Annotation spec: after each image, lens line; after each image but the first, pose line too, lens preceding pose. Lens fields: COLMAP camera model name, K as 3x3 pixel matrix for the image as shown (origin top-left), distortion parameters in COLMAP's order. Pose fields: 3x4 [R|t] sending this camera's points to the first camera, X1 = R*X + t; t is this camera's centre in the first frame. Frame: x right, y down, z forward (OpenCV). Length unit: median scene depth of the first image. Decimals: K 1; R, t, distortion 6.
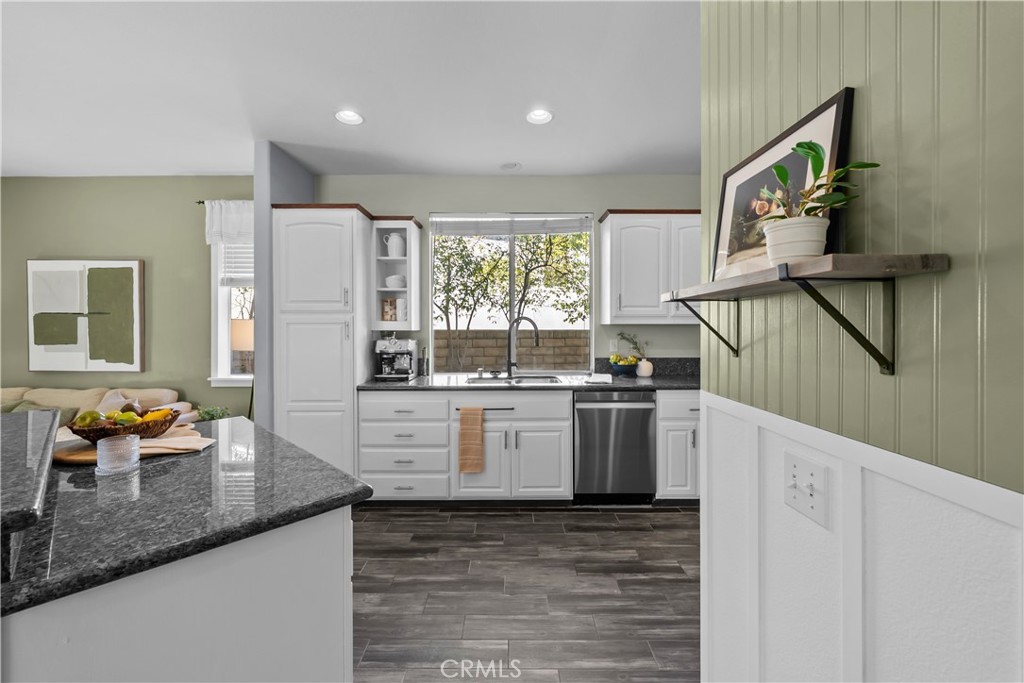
lens RADIAL K [[405.2, 0, 507.2], [0, 405.2, 329.9], [0, 0, 1]] dist [-0.000952, -0.000338]
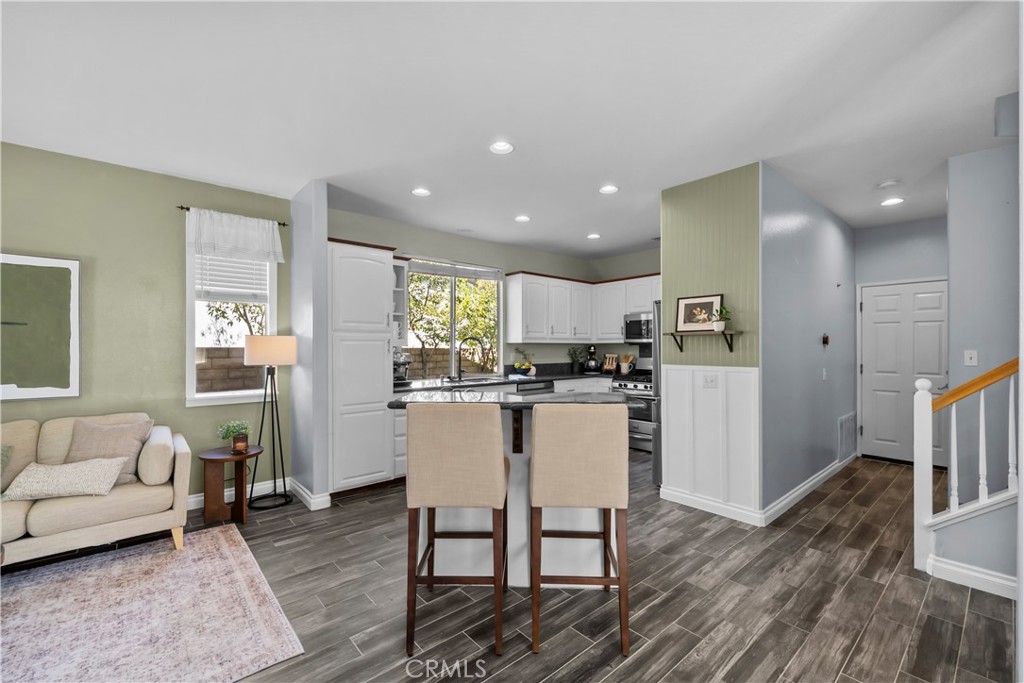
lens RADIAL K [[427.4, 0, 511.8], [0, 427.4, 348.9], [0, 0, 1]] dist [0.000231, -0.000172]
pose [[0.757841, -0.001749, 0.652437, -0.869042], [0.003426, 0.999993, -0.001299, 0.011682], [-0.652430, 0.003220, 0.757842, -0.242961]]
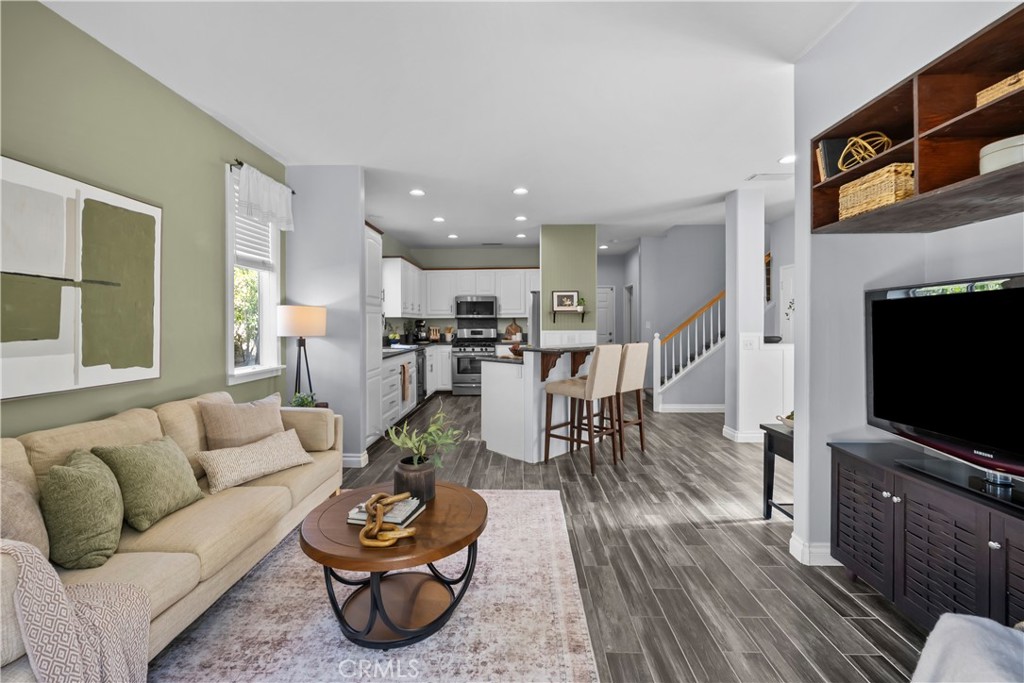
lens RADIAL K [[427.4, 0, 507.0], [0, 427.4, 326.4], [0, 0, 1]] dist [0.000231, -0.000172]
pose [[0.033162, -0.004920, 0.999438, -1.699103], [0.009799, 0.999941, 0.004598, 0.024021], [-0.999402, 0.009641, 0.033208, 0.444624]]
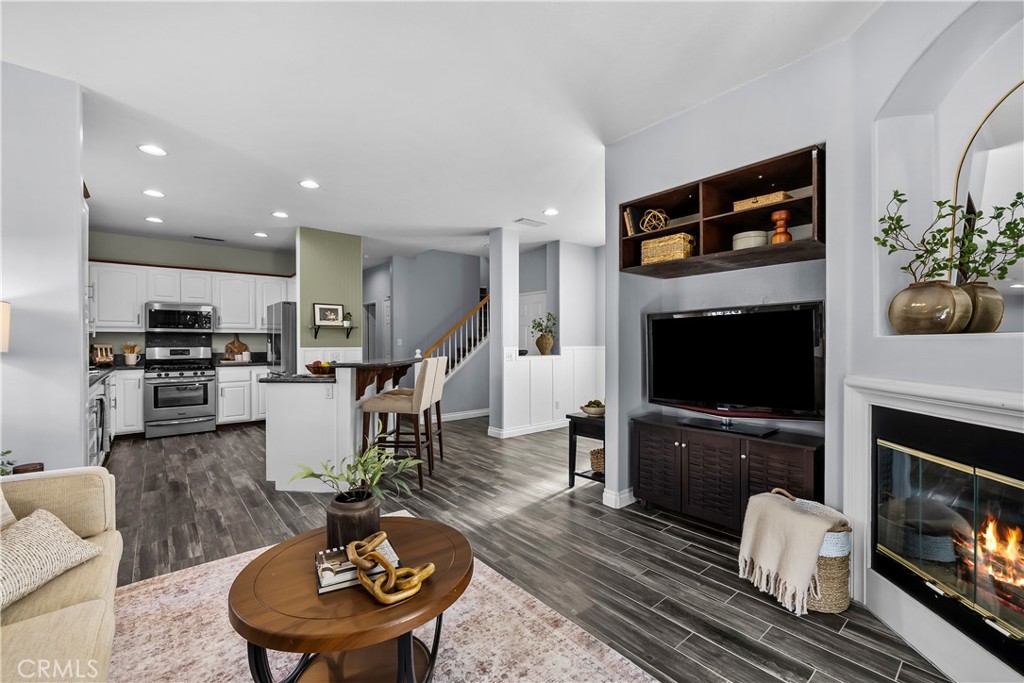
lens RADIAL K [[427.4, 0, 504.7], [0, 427.4, 345.5], [0, 0, 1]] dist [0.000231, -0.000172]
pose [[-0.632625, 0.000881, 0.774458, -1.582180], [0.008588, 0.999946, 0.005877, 0.042067], [-0.774411, 0.010369, -0.632598, 0.782184]]
